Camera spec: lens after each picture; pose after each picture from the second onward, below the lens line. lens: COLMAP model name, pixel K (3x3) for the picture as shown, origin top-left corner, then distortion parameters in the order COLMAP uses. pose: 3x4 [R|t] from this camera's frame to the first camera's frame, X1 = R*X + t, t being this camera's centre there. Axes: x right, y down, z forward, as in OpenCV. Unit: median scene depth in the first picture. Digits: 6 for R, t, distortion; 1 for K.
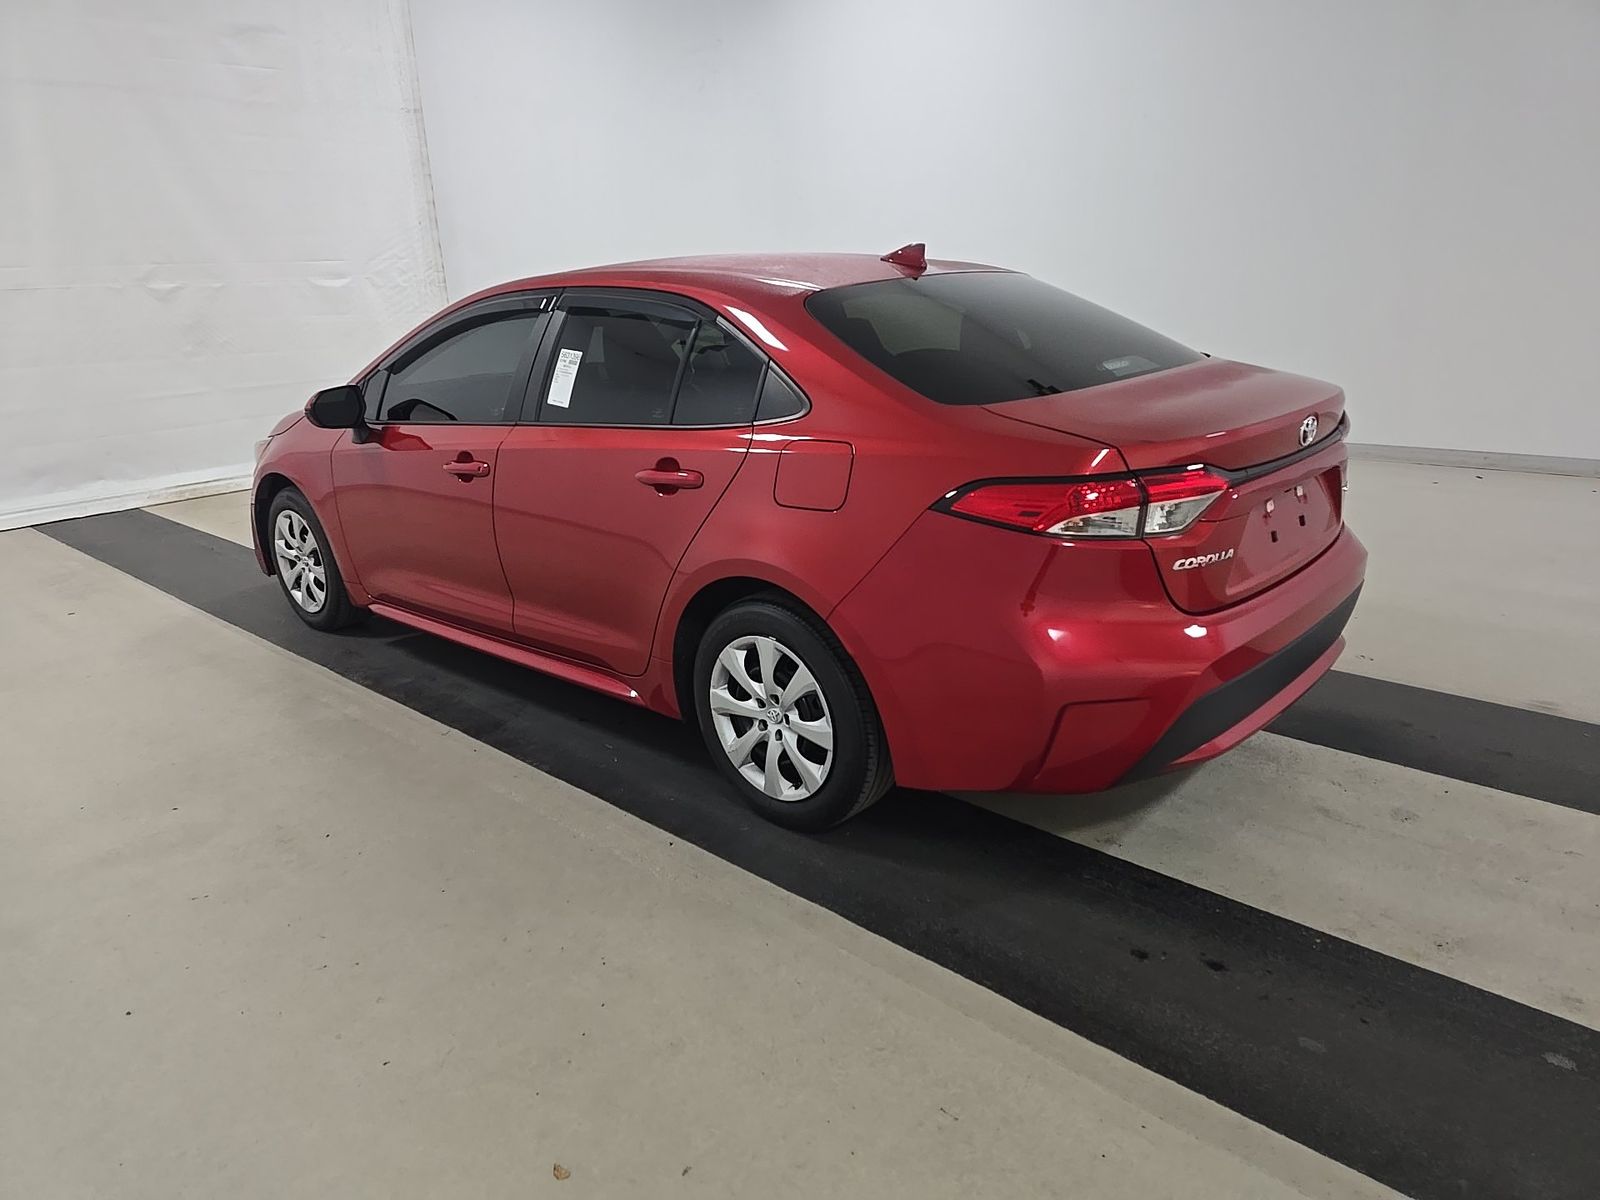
lens RADIAL K [[1147.2, 0, 800.0], [0, 1147.2, 600.0], [0, 0, 1]] dist [0.019374, -0.008385]
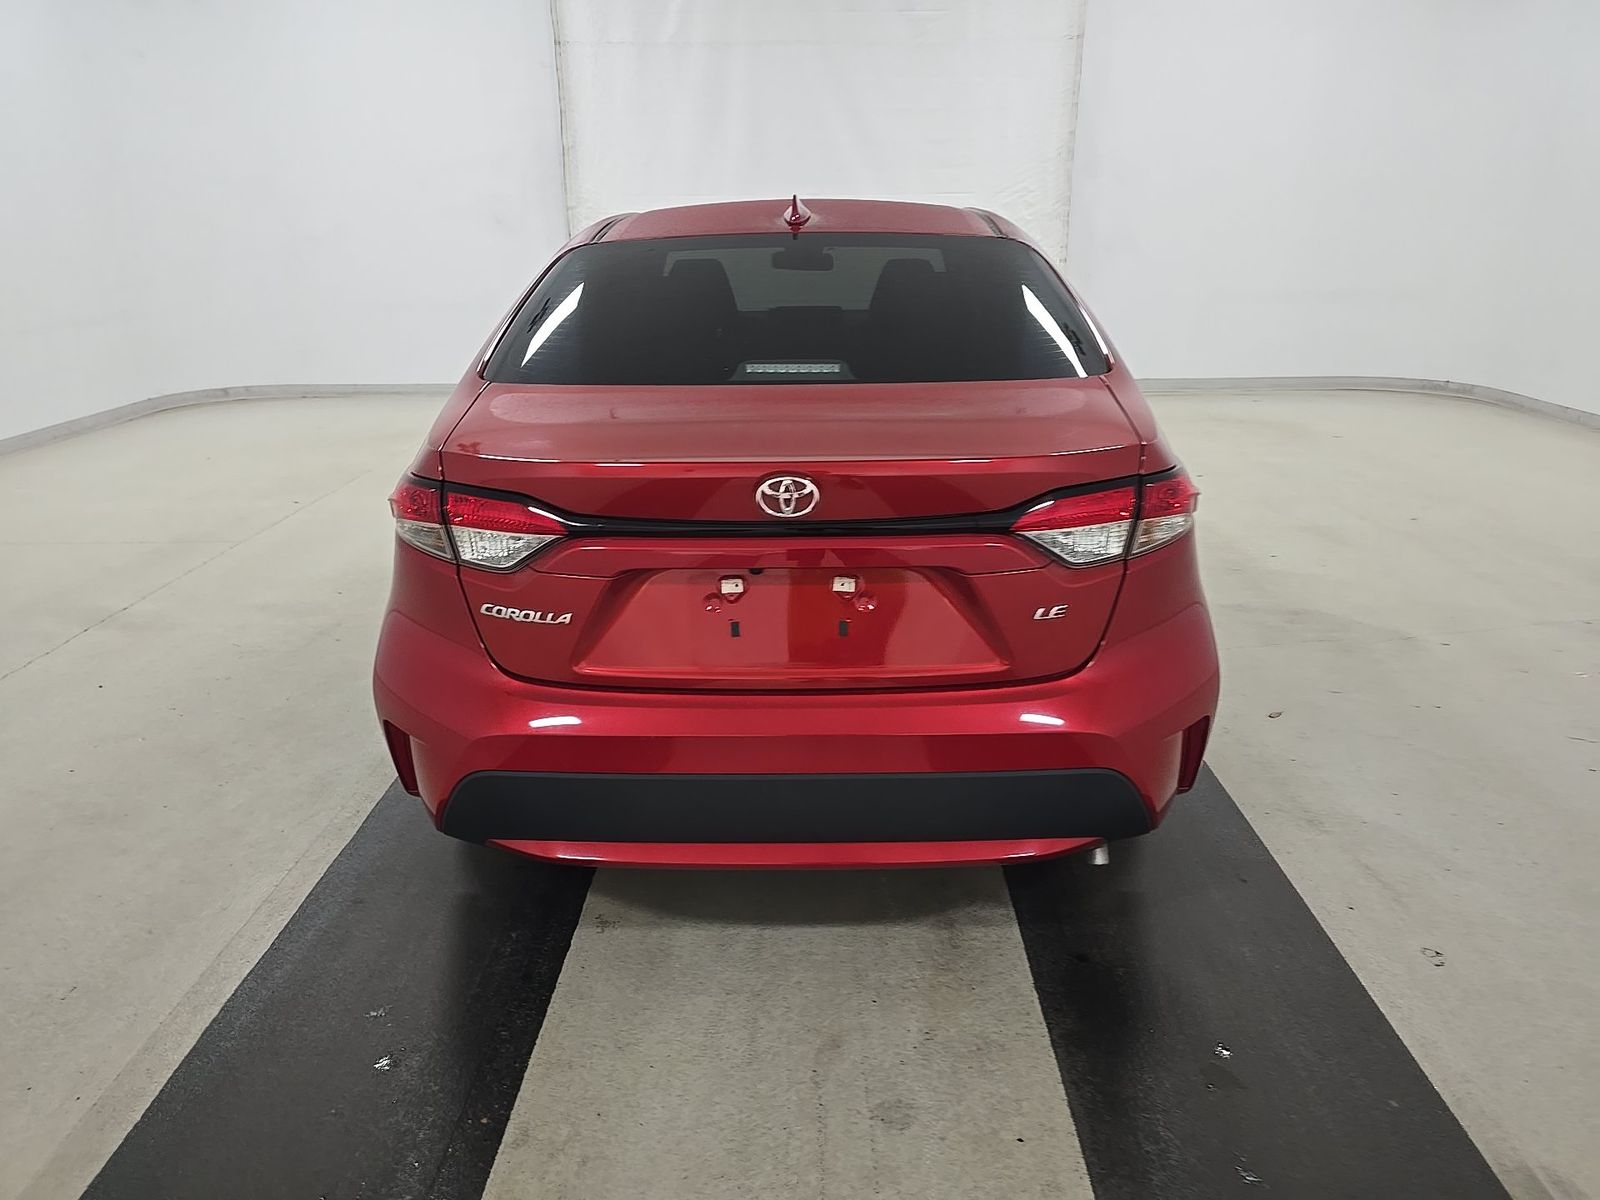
lens RADIAL K [[1147.2, 0, 800.0], [0, 1147.2, 600.0], [0, 0, 1]] dist [0.019374, -0.008385]
pose [[0.632450, 0.277574, -0.723159, 0.464606], [-0.232587, 0.958560, 0.164517, -0.097799], [0.738857, 0.064148, 0.670802, 0.269567]]
